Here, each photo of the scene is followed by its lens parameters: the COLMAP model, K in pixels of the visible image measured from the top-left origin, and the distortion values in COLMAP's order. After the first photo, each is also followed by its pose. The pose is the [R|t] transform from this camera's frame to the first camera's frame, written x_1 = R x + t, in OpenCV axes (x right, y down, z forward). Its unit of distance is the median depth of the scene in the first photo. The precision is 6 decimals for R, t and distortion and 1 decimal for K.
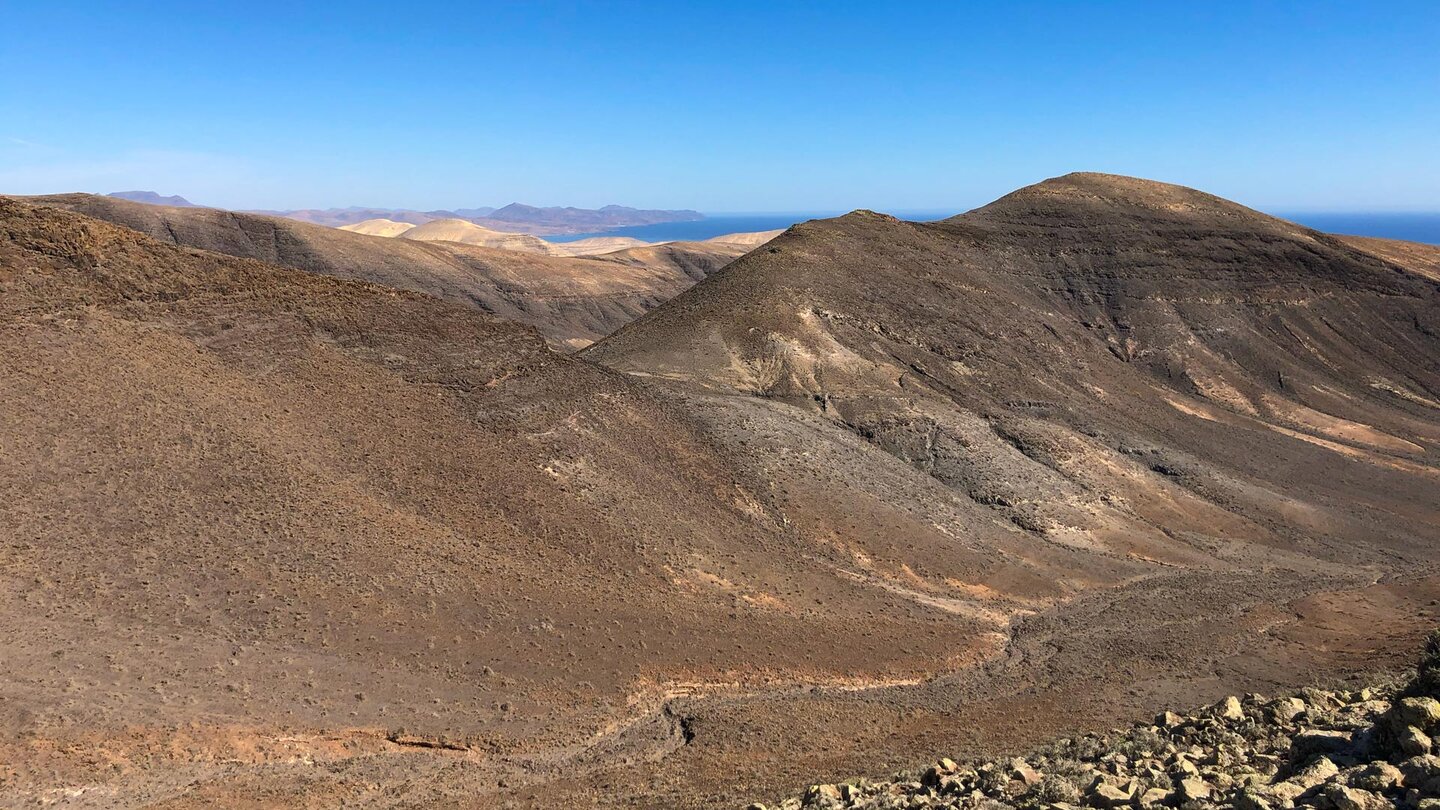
lens RADIAL K [[1147.9, 0, 697.8], [0, 1147.9, 423.9], [0, 0, 1]] dist [0.164152, -0.489042]
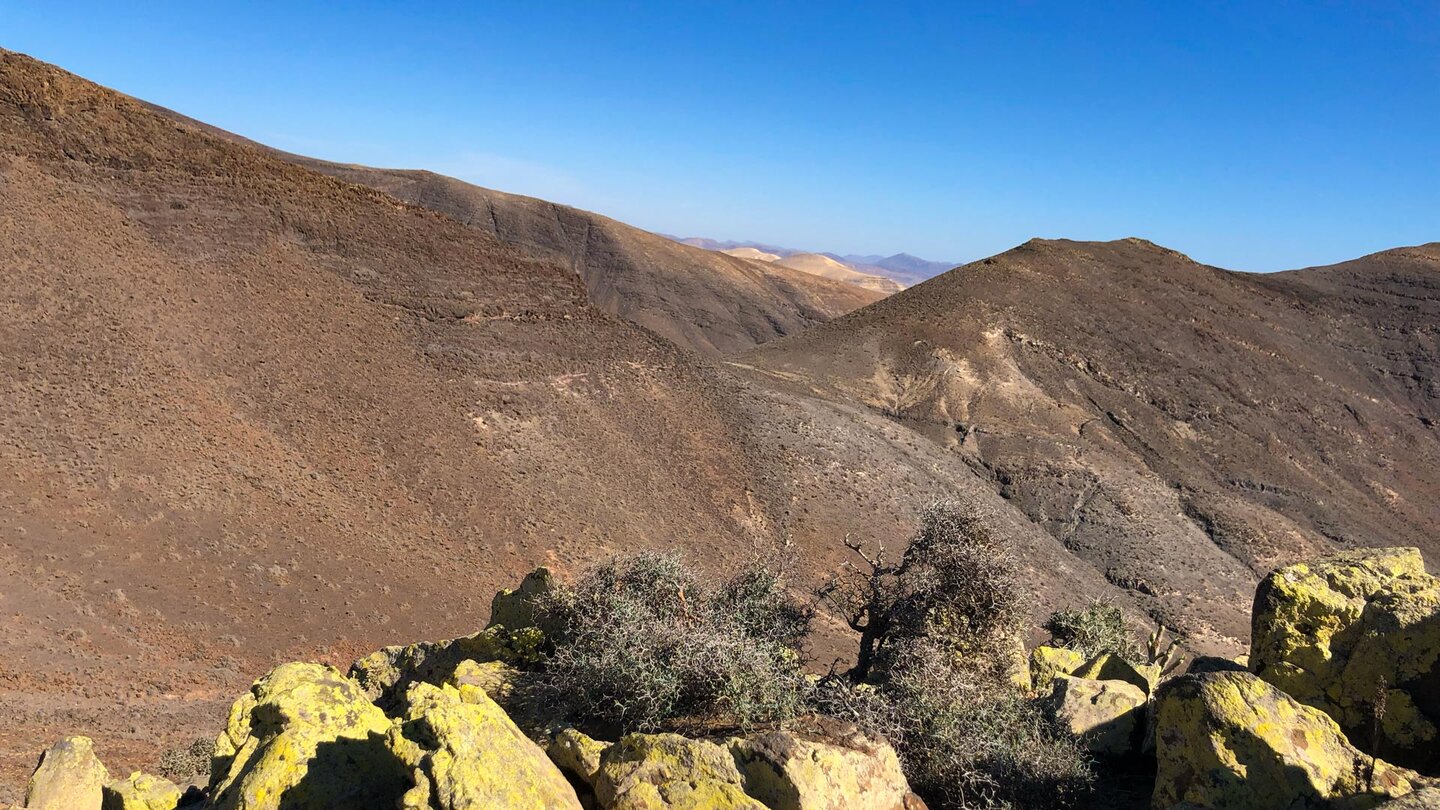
lens RADIAL K [[1173.3, 0, 687.9], [0, 1173.3, 519.7], [0, 0, 1]] dist [0.011287, 0.010419]
pose [[0.943201, 0.175585, -0.282033, 0.158773], [-0.164571, 0.984385, 0.062475, 0.019802], [0.288598, -0.012512, 0.957368, 0.140482]]
